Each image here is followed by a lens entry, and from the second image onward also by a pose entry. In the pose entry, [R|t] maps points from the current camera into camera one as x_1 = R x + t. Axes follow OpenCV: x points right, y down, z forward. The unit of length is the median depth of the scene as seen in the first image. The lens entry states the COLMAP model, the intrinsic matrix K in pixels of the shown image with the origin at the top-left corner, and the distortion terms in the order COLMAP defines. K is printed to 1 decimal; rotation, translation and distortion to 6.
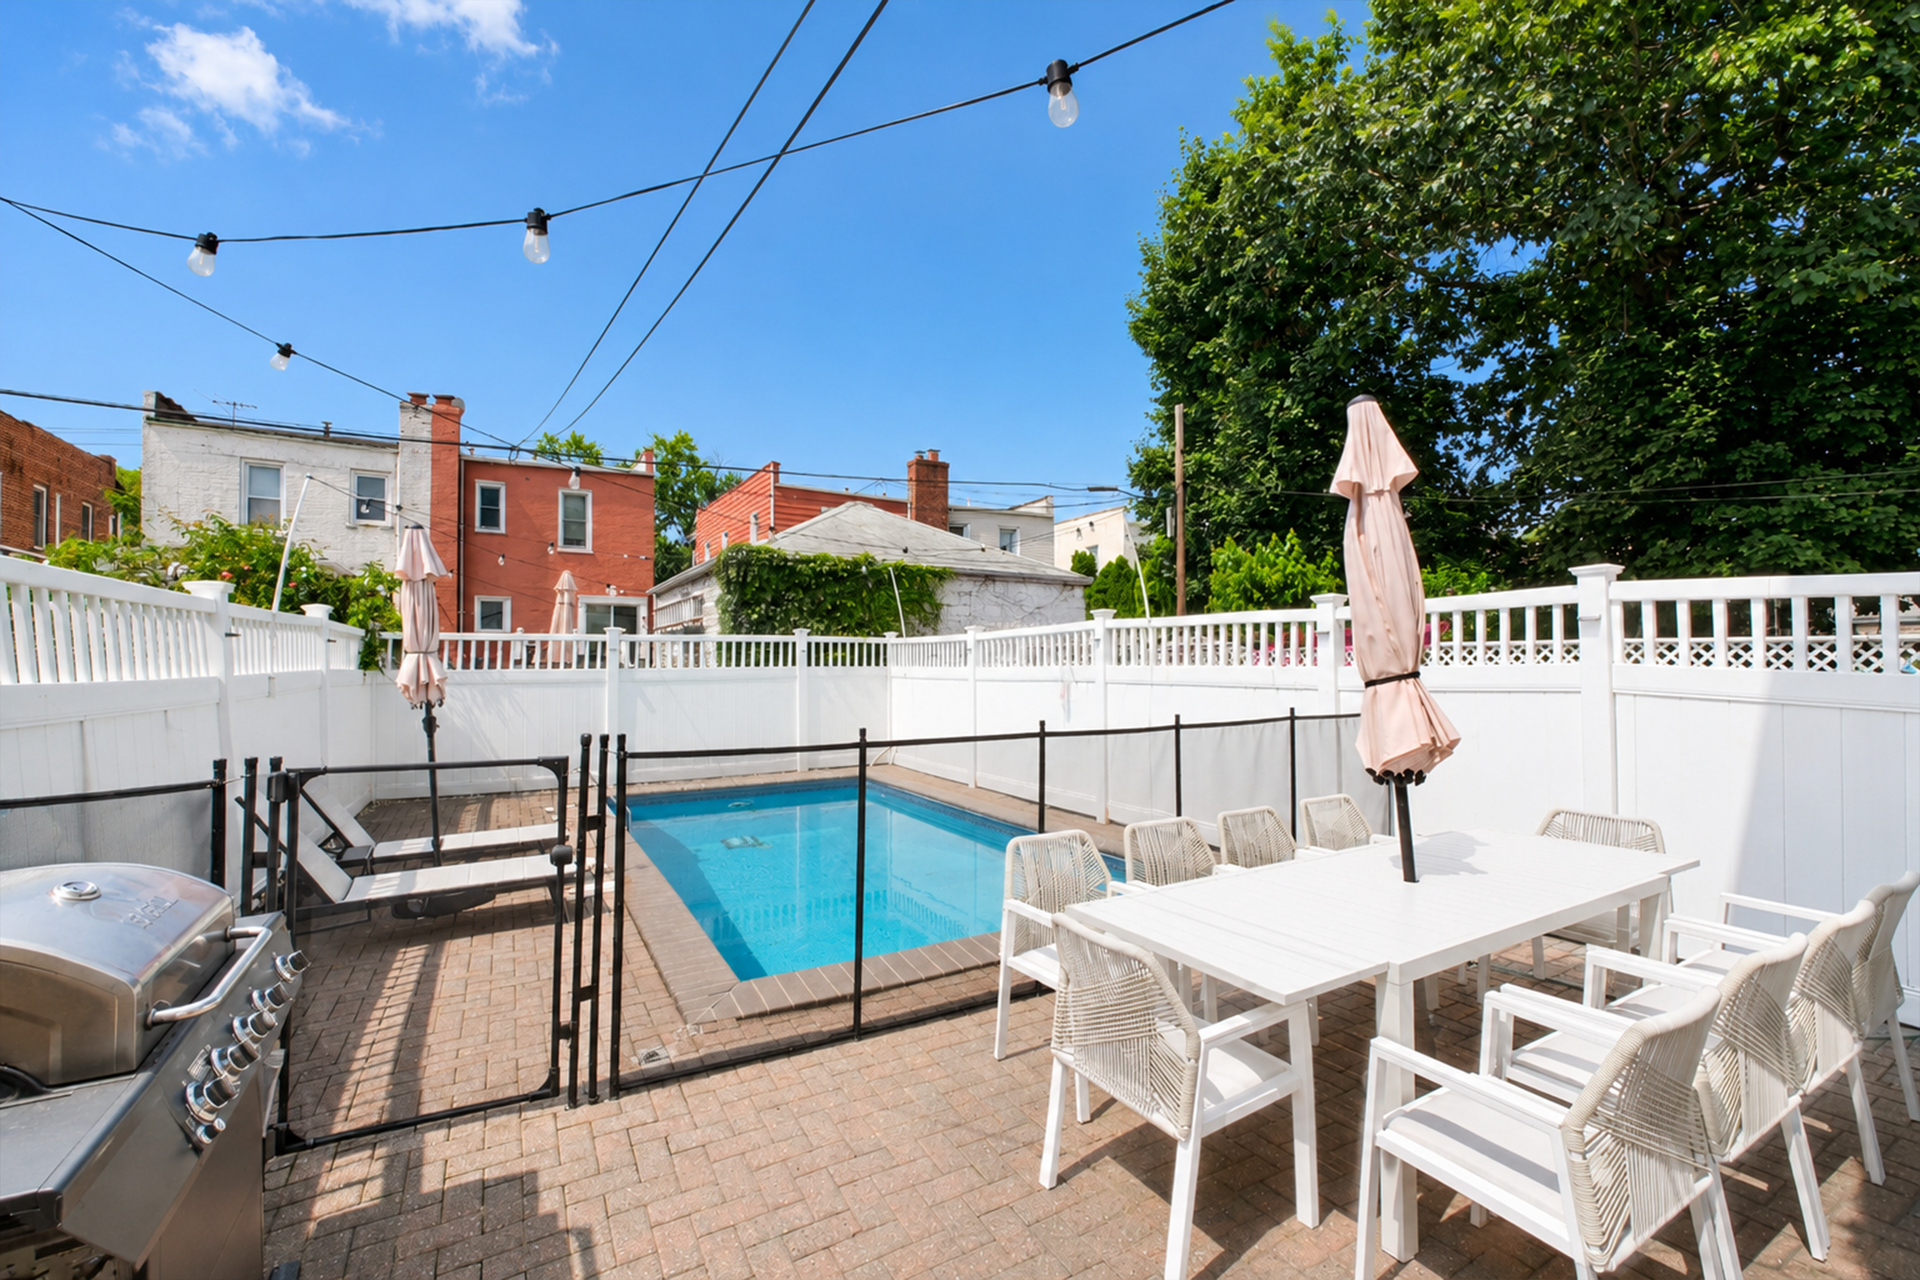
lens RADIAL K [[792.0, 0, 960.0], [0, 792.0, 640.0], [0, 0, 1]] dist [0.001656, -0.000206]
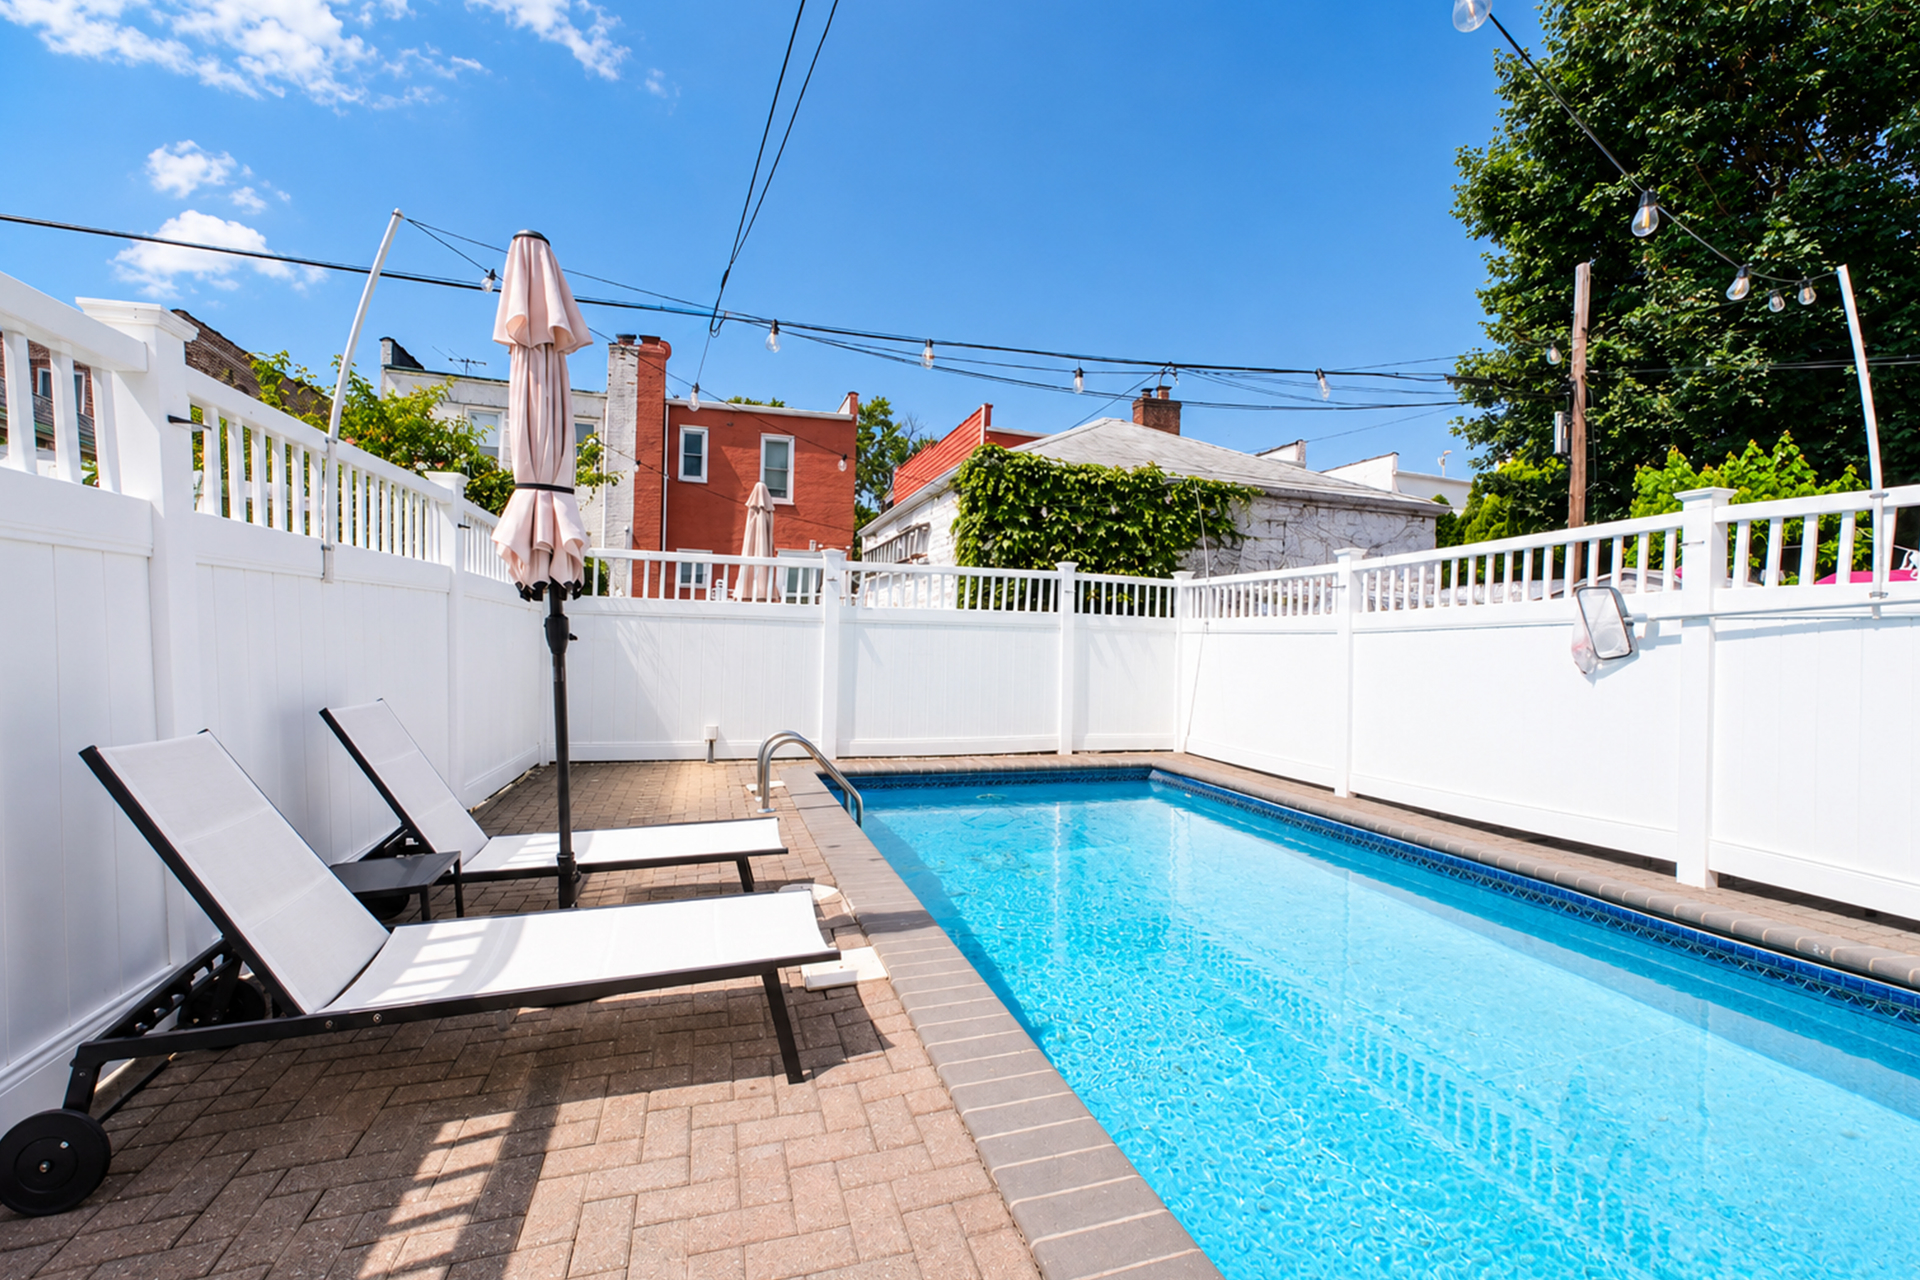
lens RADIAL K [[792.0, 0, 960.0], [0, 792.0, 640.0], [0, 0, 1]] dist [0.001656, -0.000206]
pose [[0.977057, 0.026406, -0.211336, -0.132797], [-0.022409, 0.999522, 0.021284, 0.042707], [0.211797, -0.016060, 0.977182, 0.242941]]
